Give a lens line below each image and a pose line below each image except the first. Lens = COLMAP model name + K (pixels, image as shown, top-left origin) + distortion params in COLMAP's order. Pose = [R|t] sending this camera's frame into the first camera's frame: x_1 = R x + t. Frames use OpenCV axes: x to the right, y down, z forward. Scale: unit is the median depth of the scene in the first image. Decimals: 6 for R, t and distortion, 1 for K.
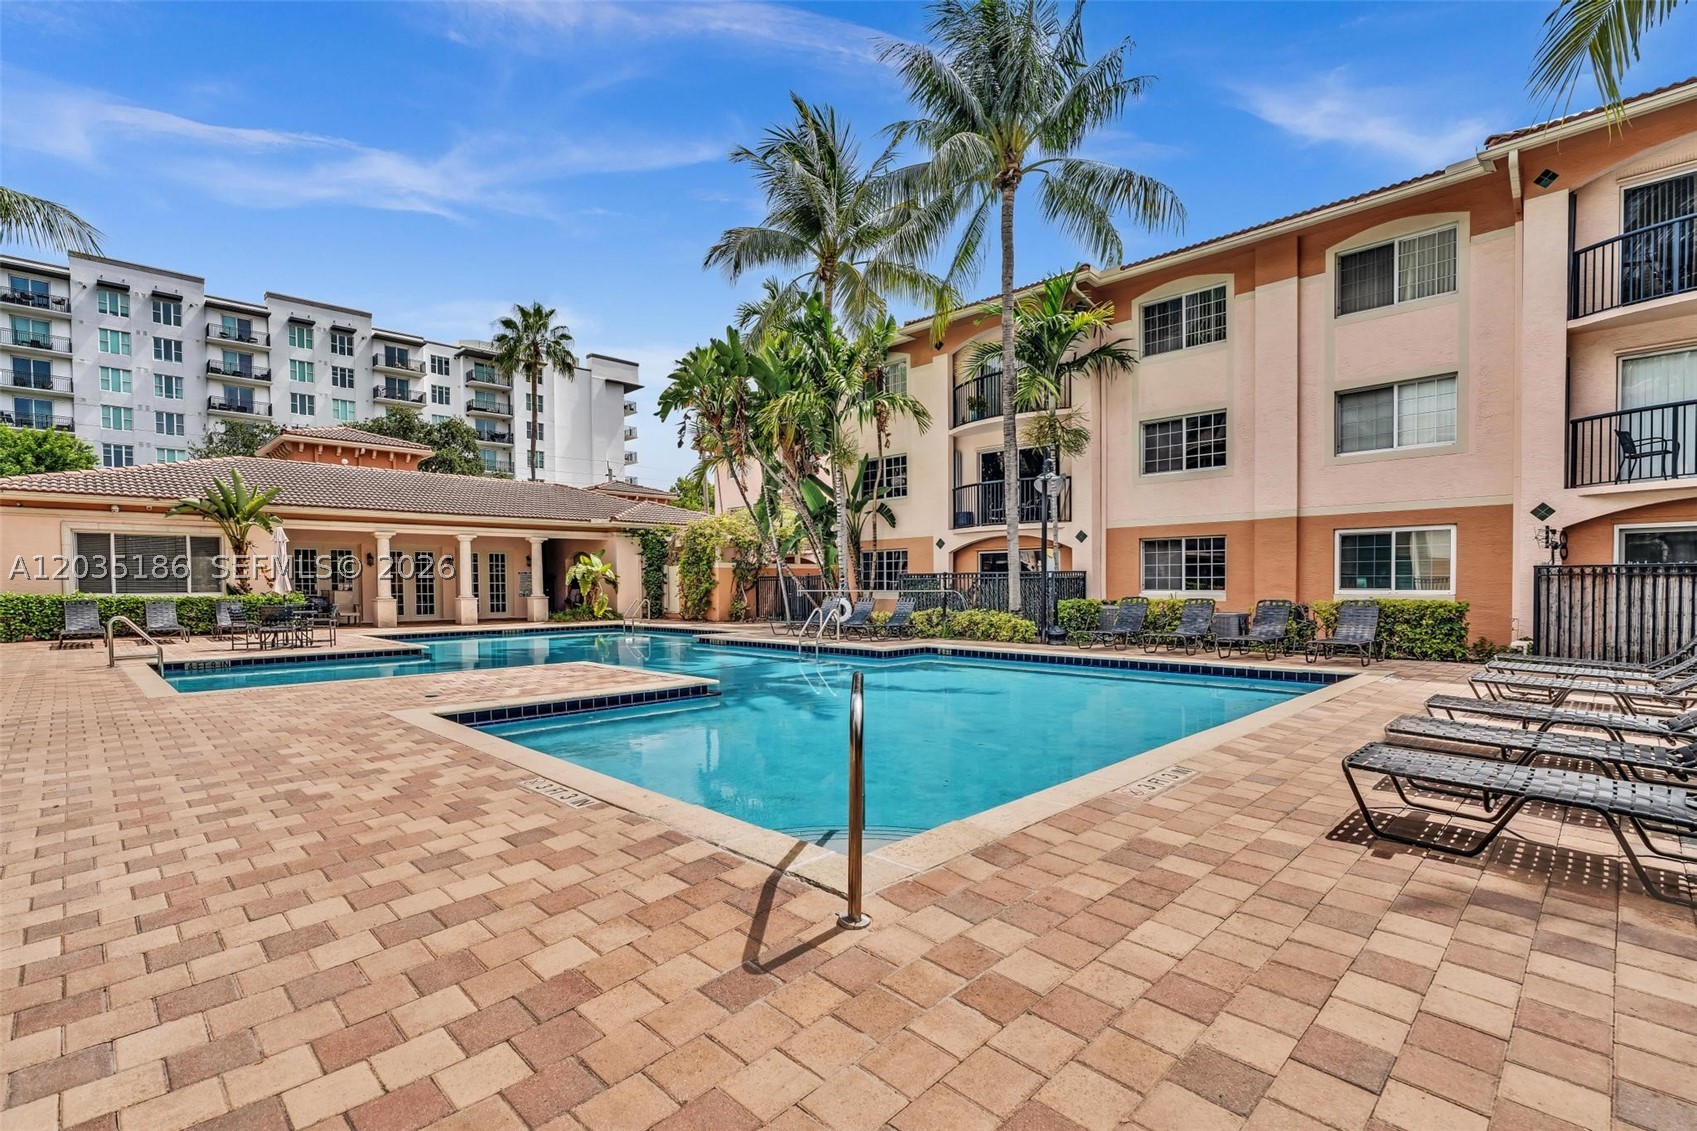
lens RADIAL K [[757.5, 0, 844.3], [0, 757.5, 580.1], [0, 0, 1]] dist [0.000372, 0.000055]
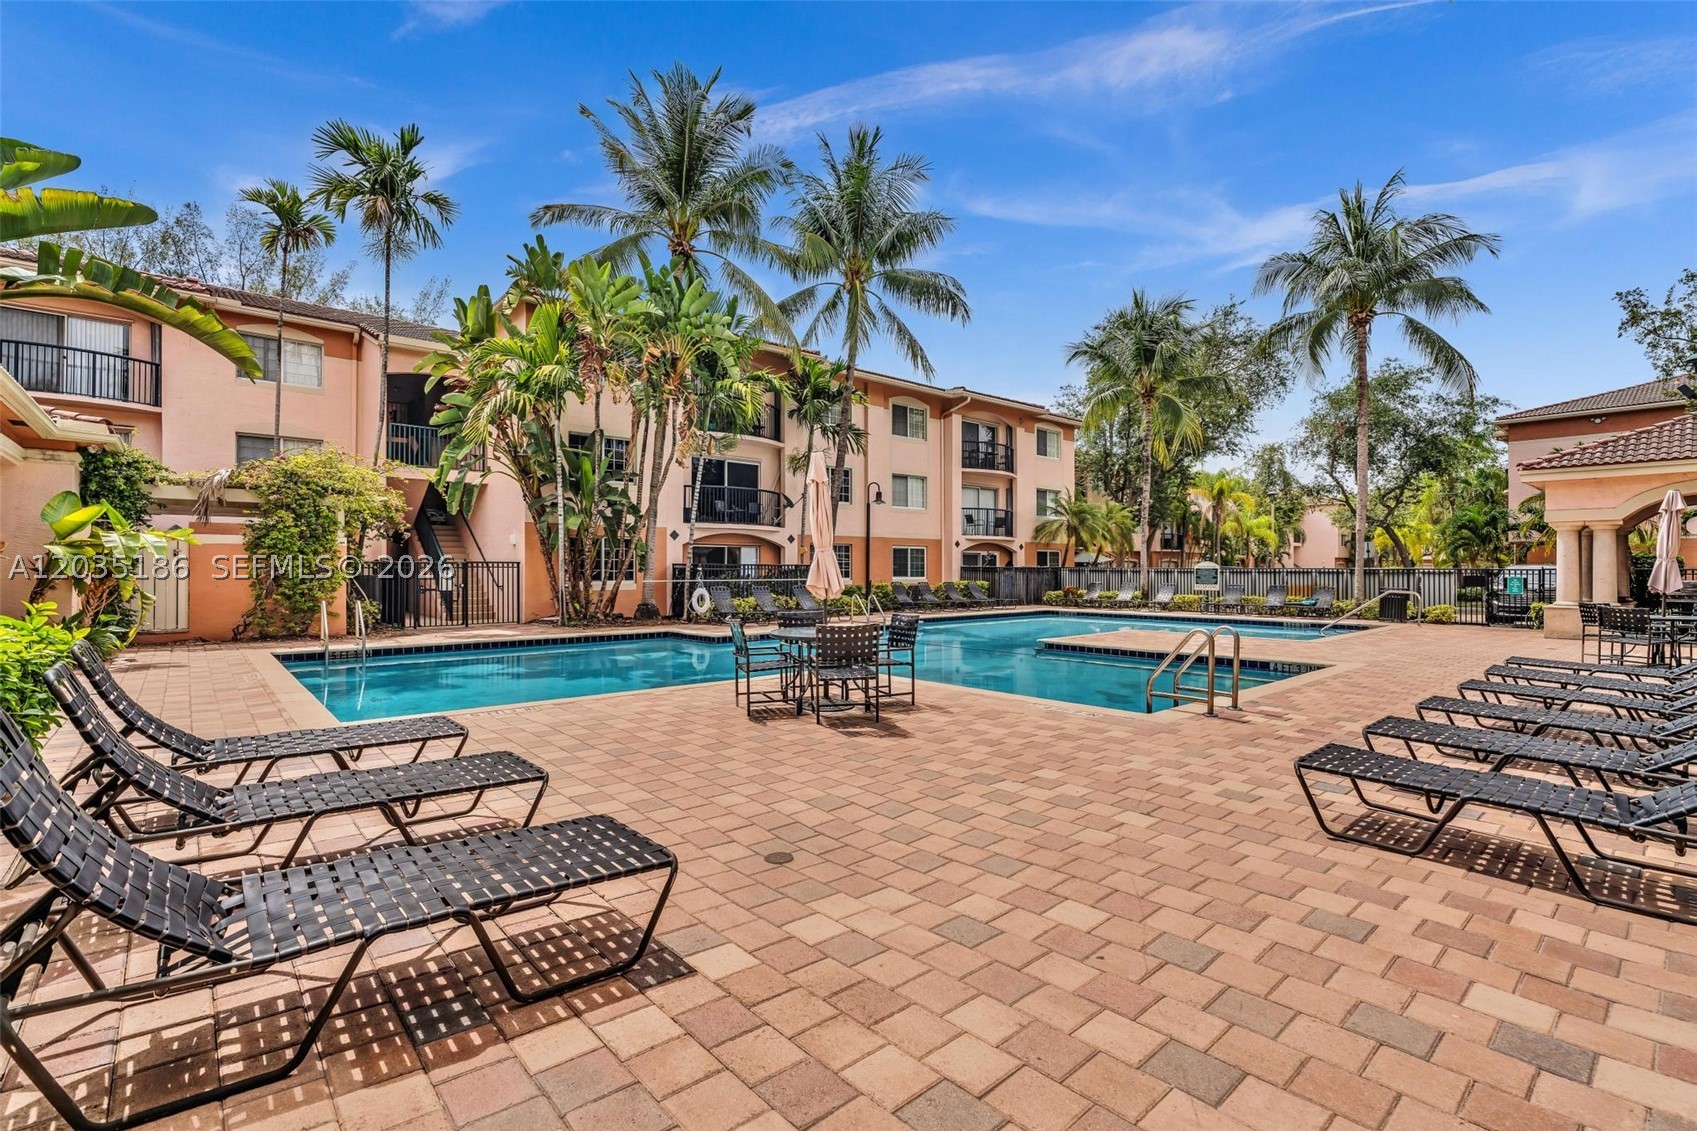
lens RADIAL K [[757.5, 0, 844.3], [0, 757.5, 580.1], [0, 0, 1]] dist [0.000372, 0.000055]
pose [[0.058625, -0.002974, 0.998276, -1.115138], [-0.000427, 0.999995, 0.003004, 0.011756], [-0.998280, -0.000602, 0.058623, 0.903046]]
